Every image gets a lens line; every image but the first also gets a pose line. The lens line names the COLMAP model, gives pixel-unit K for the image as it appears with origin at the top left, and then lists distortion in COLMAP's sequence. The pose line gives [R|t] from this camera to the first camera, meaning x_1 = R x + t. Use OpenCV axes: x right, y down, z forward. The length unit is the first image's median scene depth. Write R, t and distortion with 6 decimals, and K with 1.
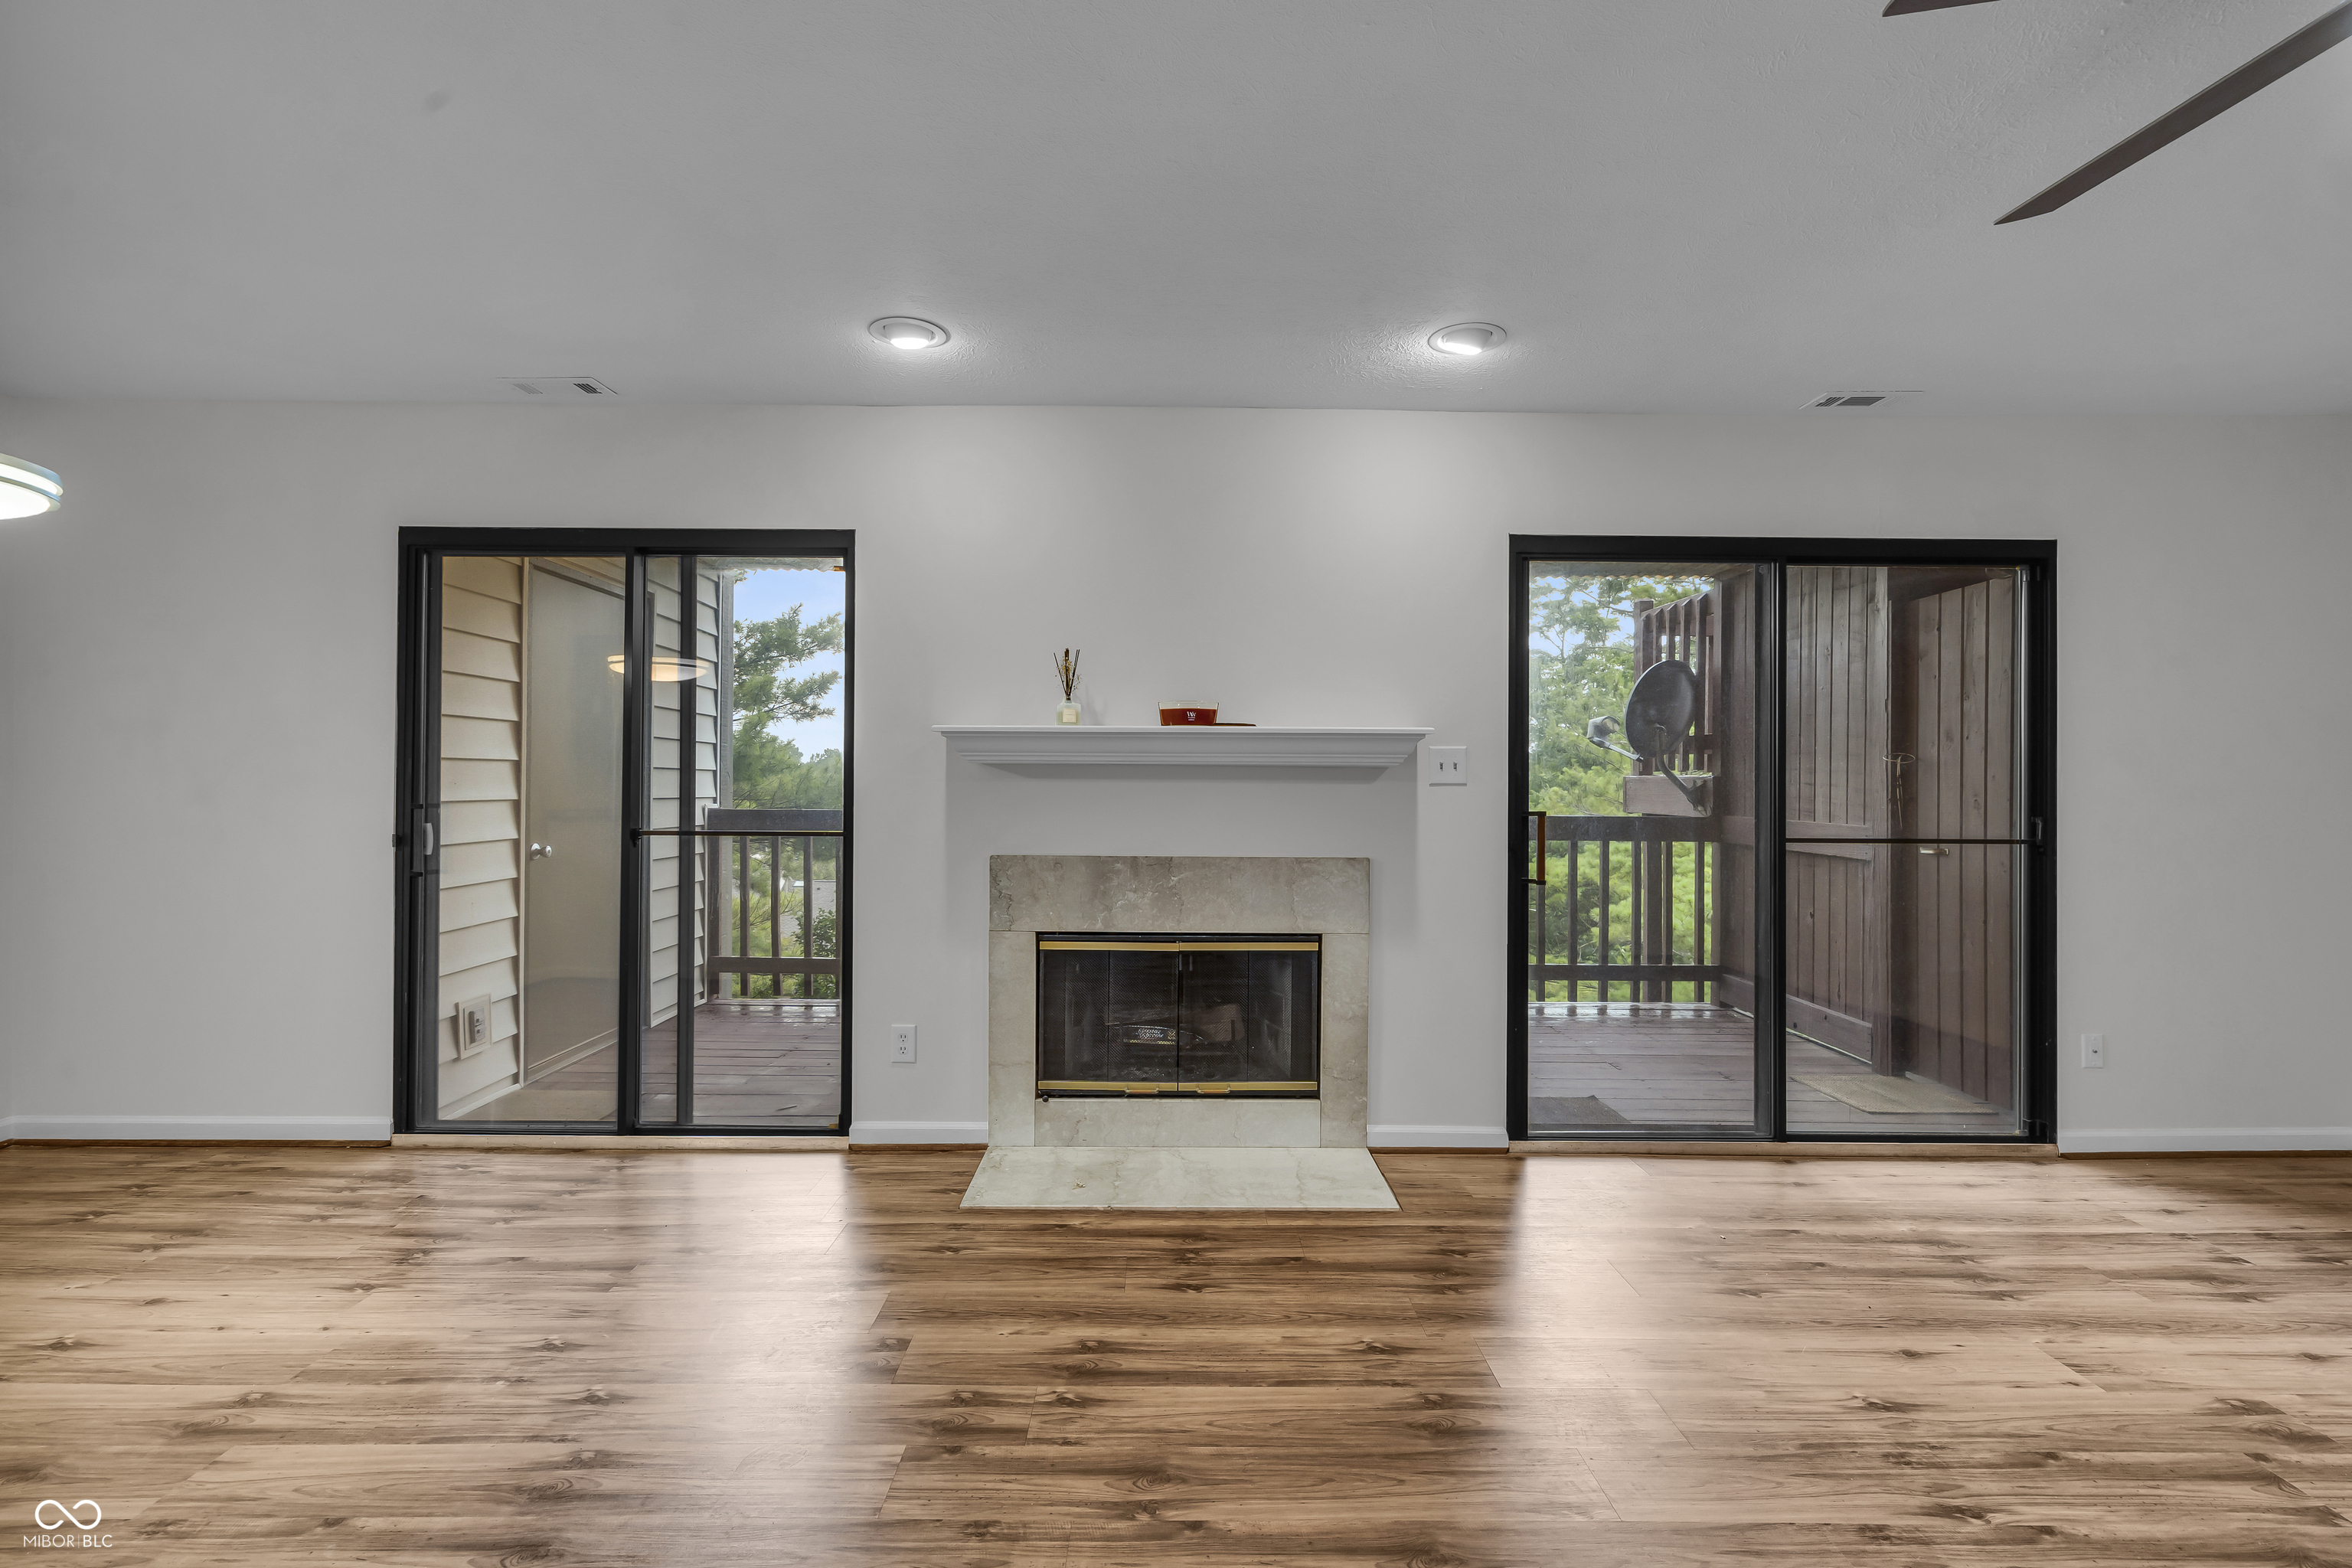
lens RADIAL K [[1073.6, 0, 1174.2], [0, 1073.6, 783.6], [0, 0, 1]] dist [-0.005669, 0.002686]
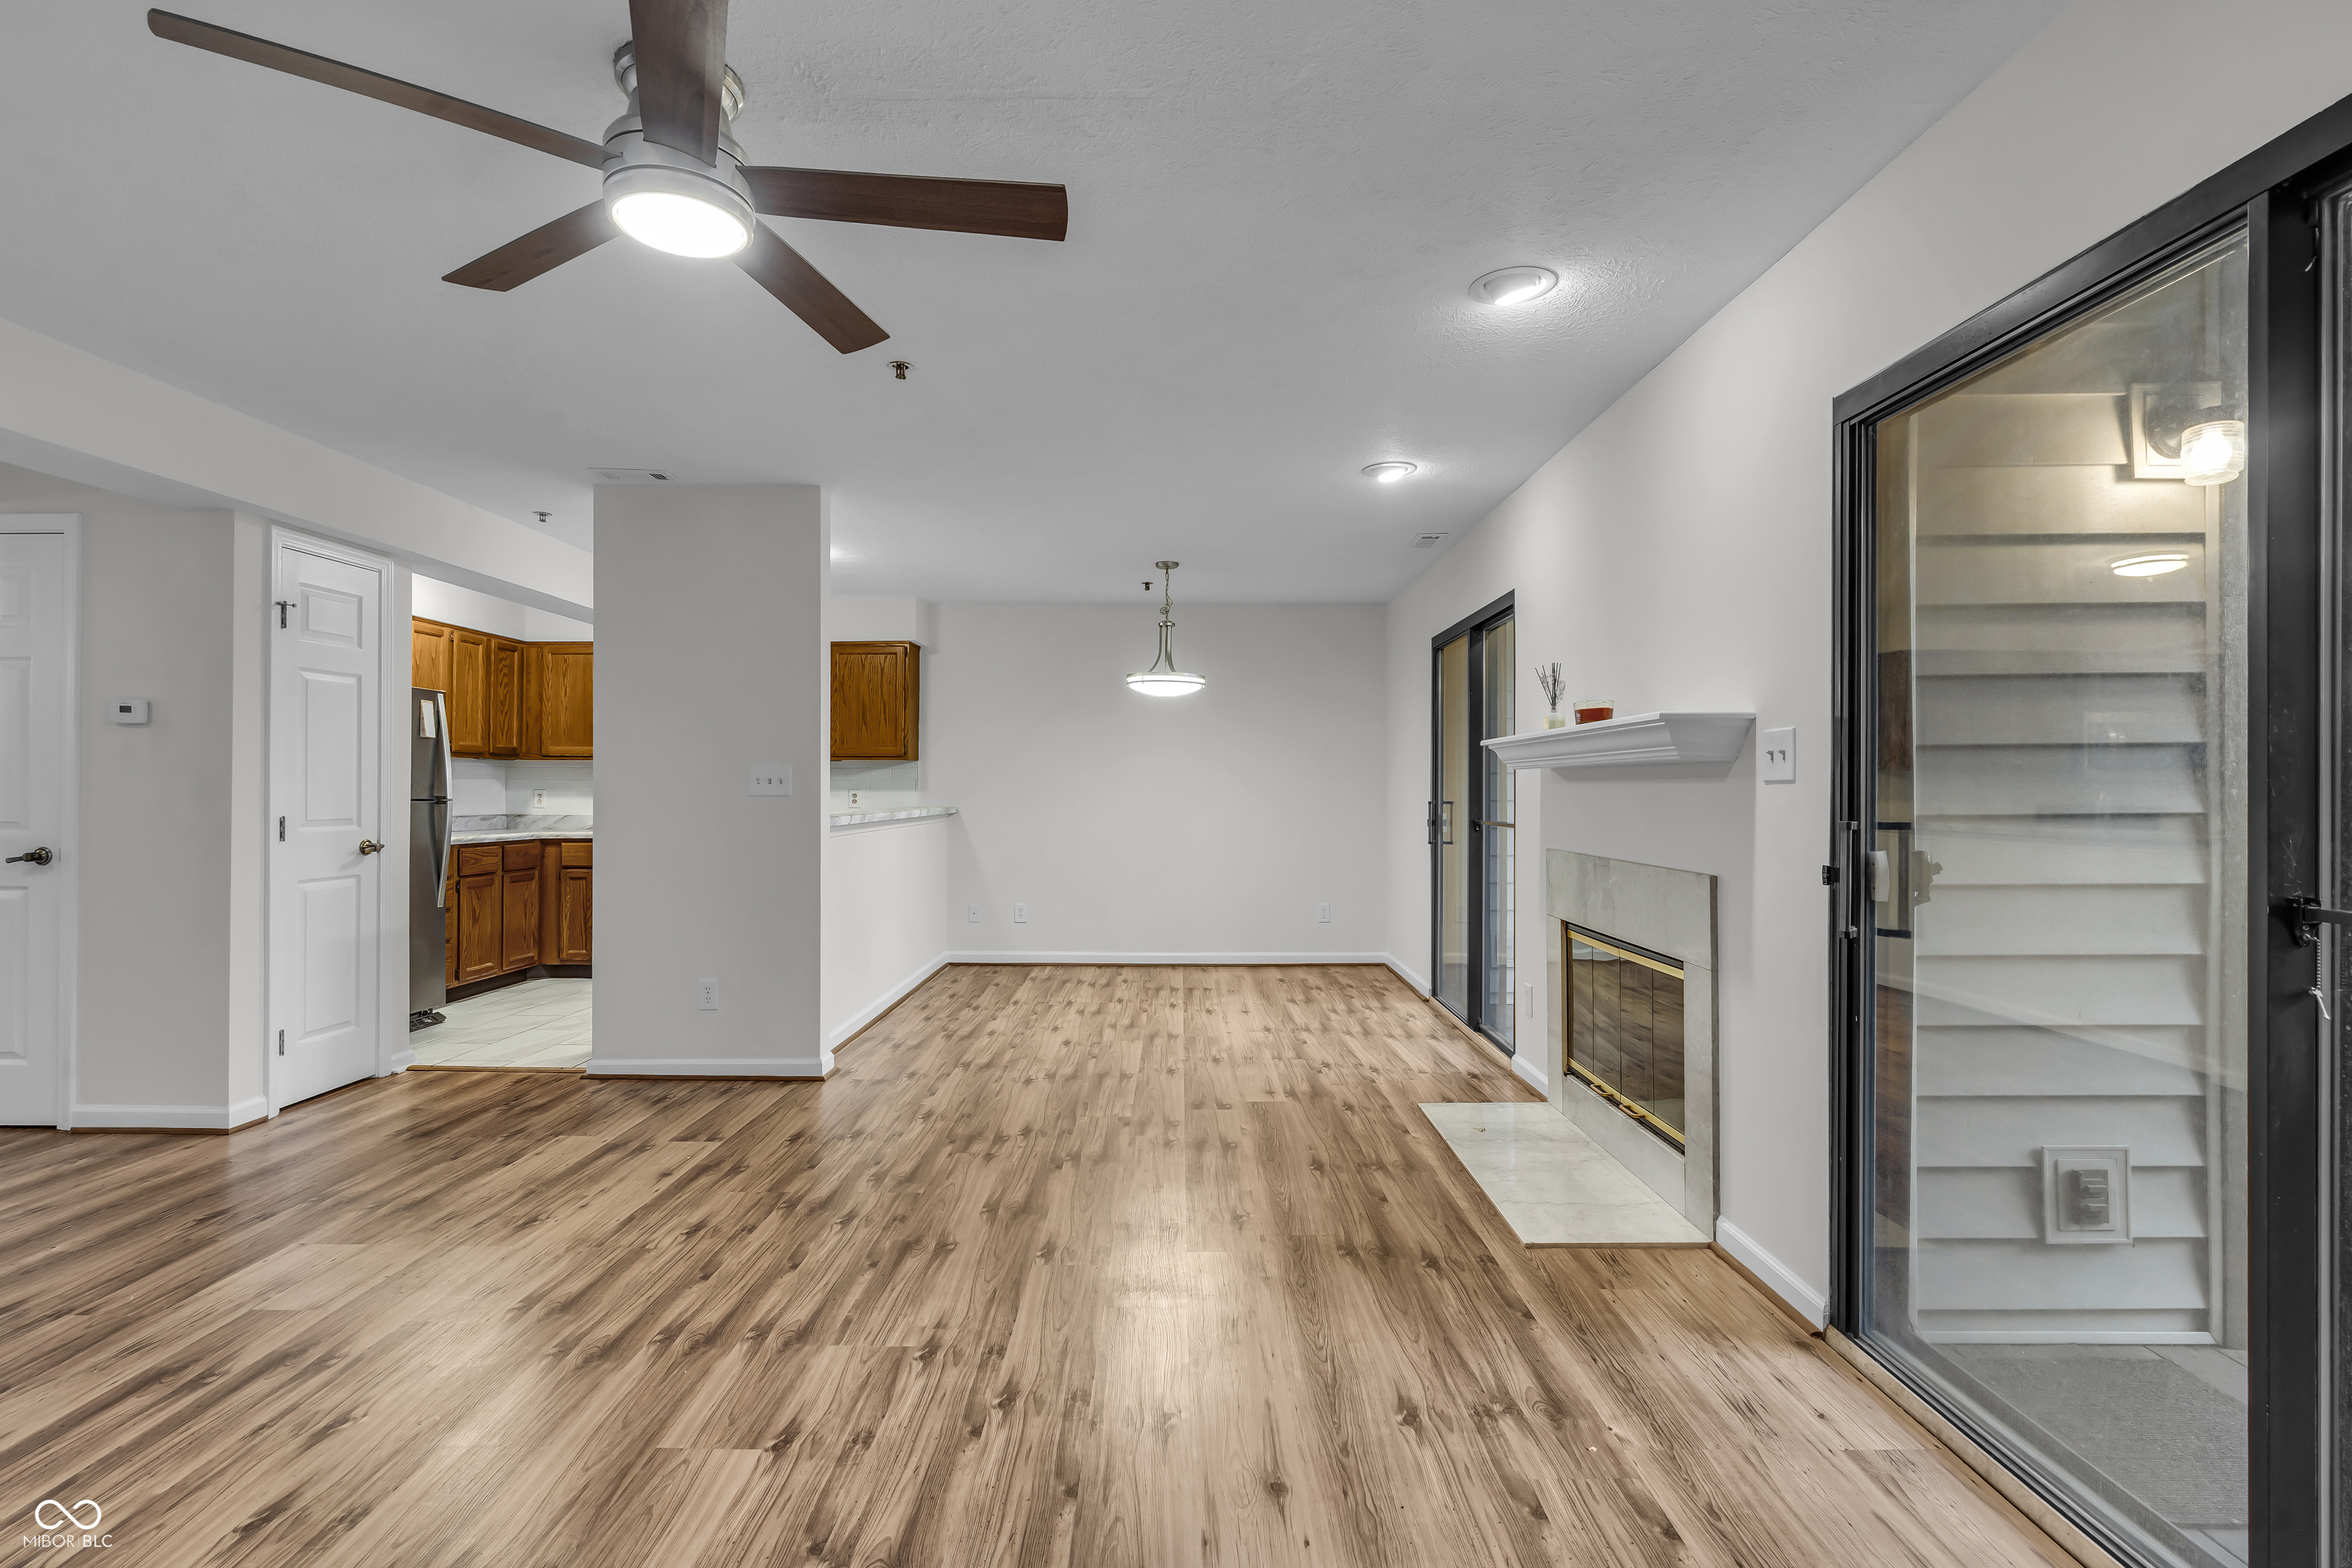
lens RADIAL K [[1073.6, 0, 1168.0], [0, 1073.6, 776.5], [0, 0, 1]] dist [-0.005669, 0.002686]
pose [[-0.014945, -0.018697, -0.999713, 1.116490], [0.001445, 0.999824, -0.018721, 0.012227], [0.999887, -0.001724, -0.014915, 0.694830]]
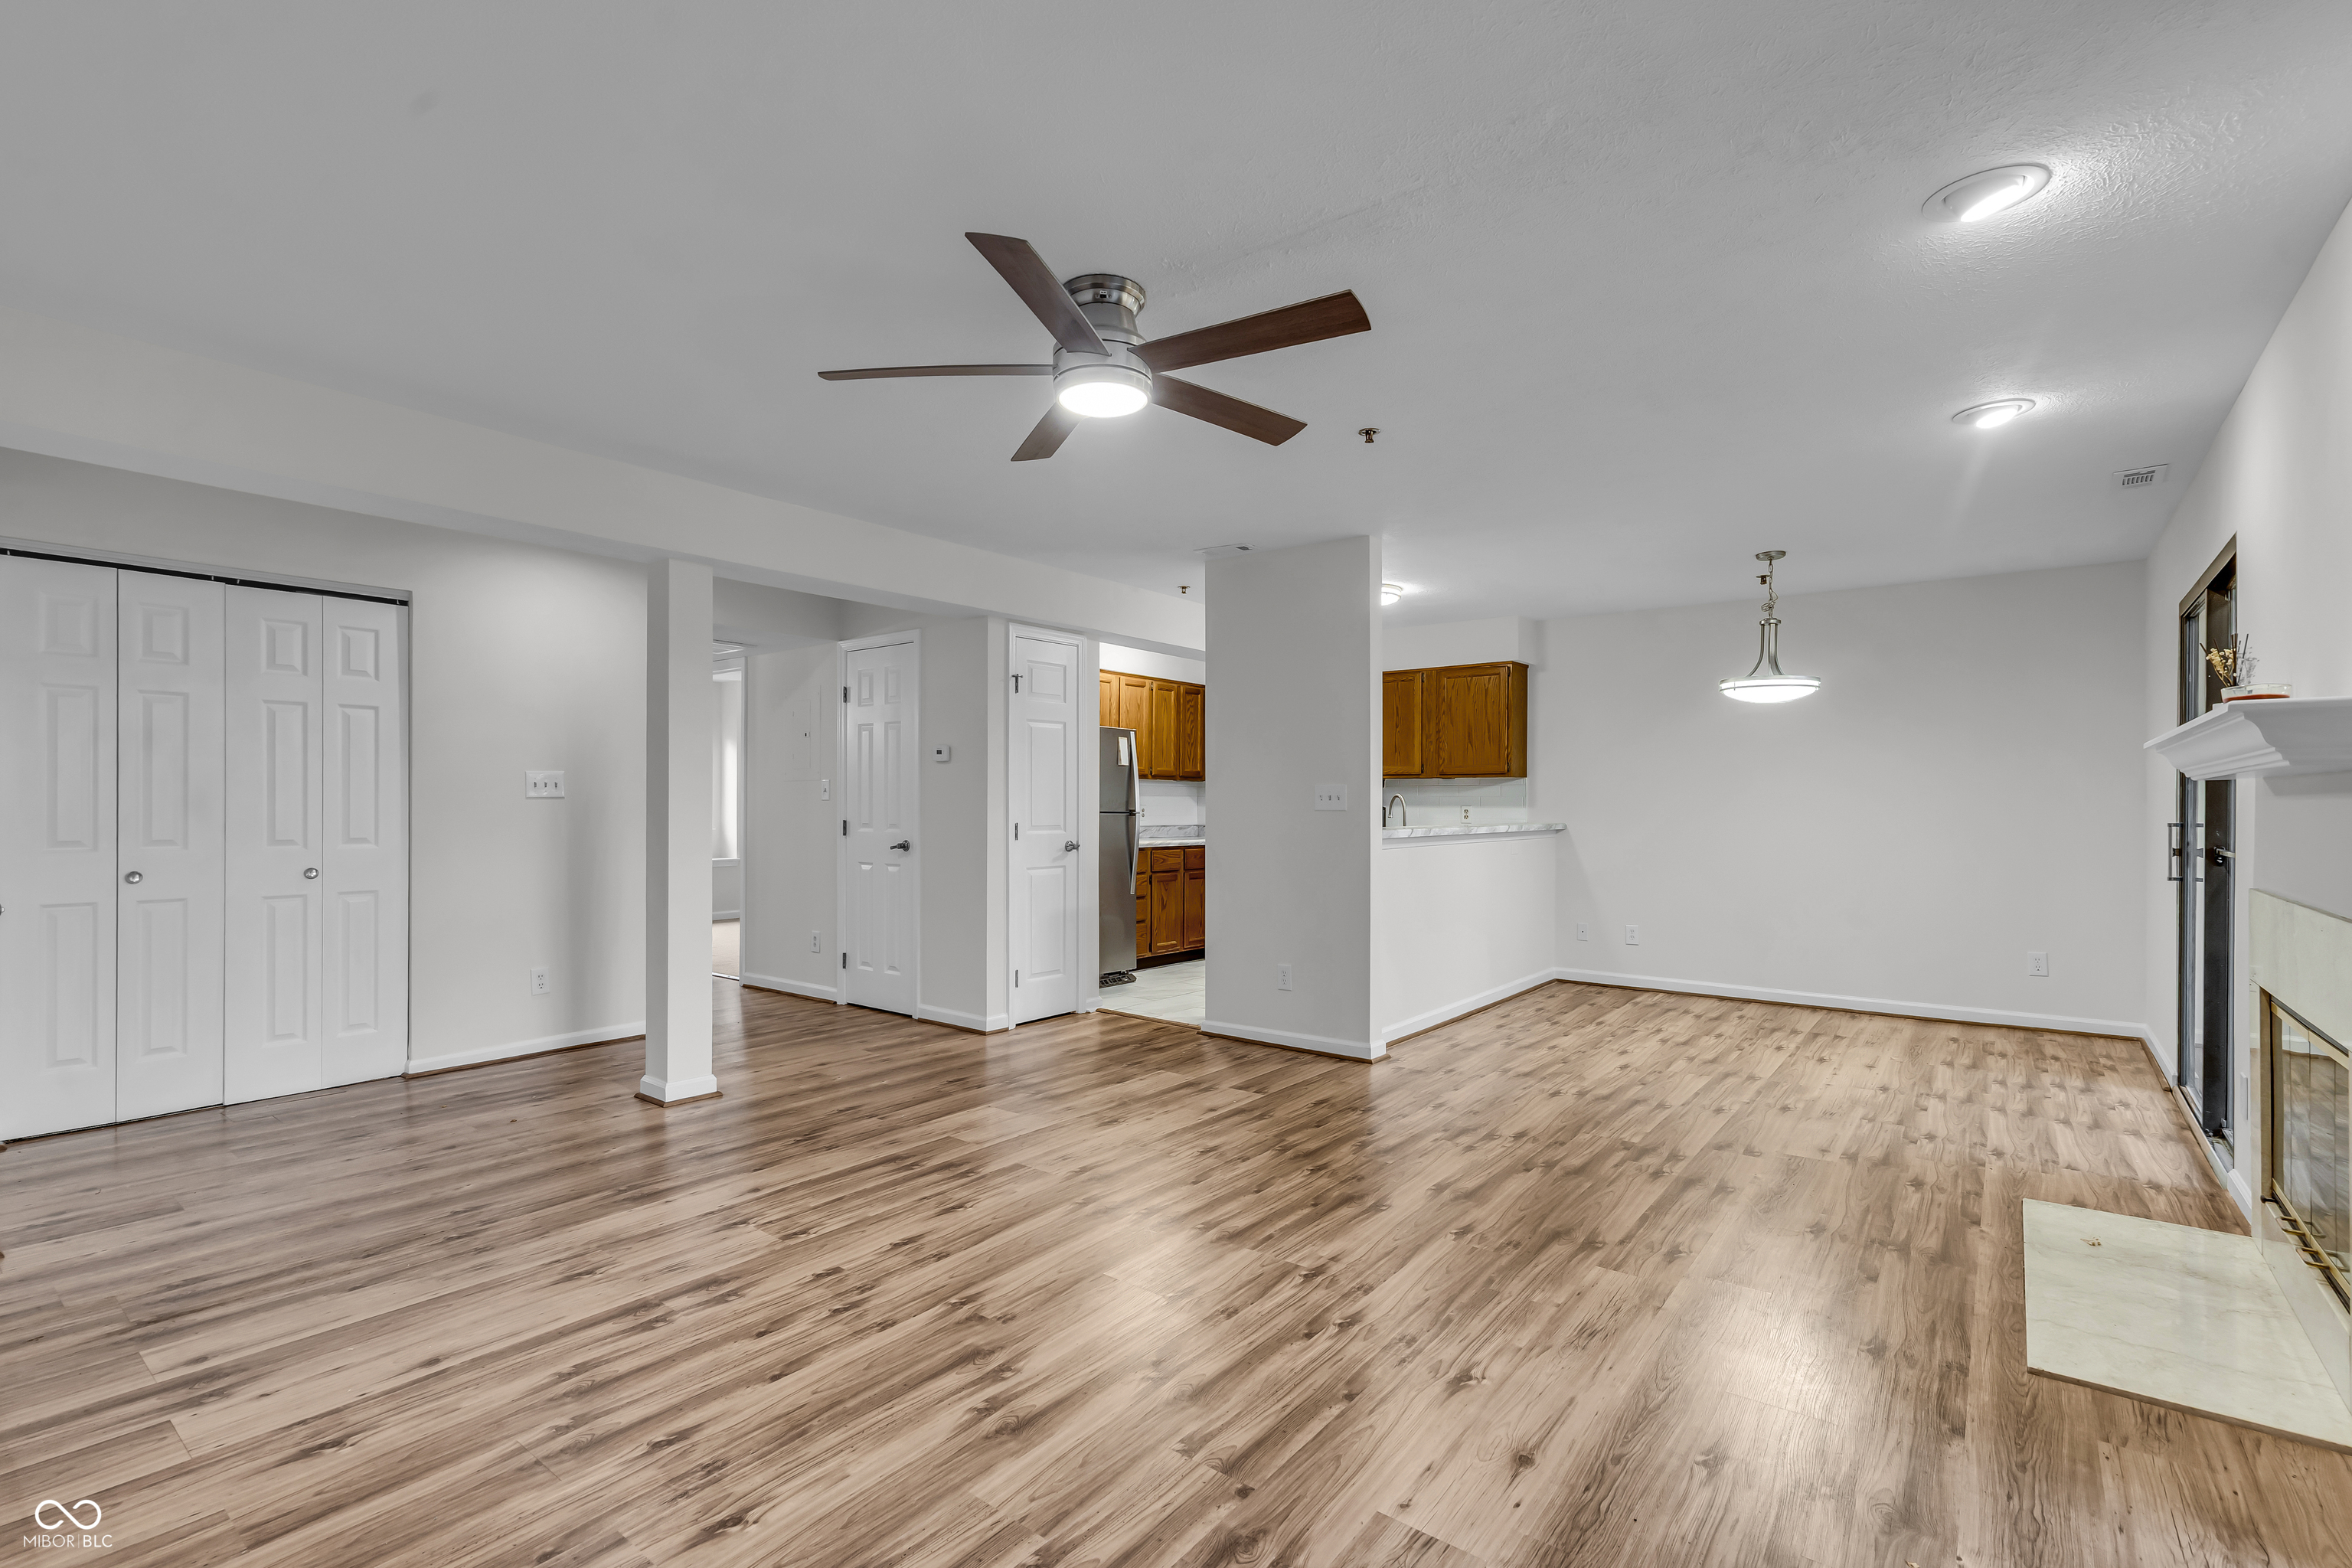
lens RADIAL K [[1073.6, 0, 1161.5], [0, 1073.6, 804.3], [0, 0, 1]] dist [-0.005669, 0.002686]
pose [[-0.626074, -0.008479, -0.779718, 1.147158], [-0.005710, 0.999964, -0.006289, 0.012485], [0.779743, 0.000515, -0.626100, 0.976091]]
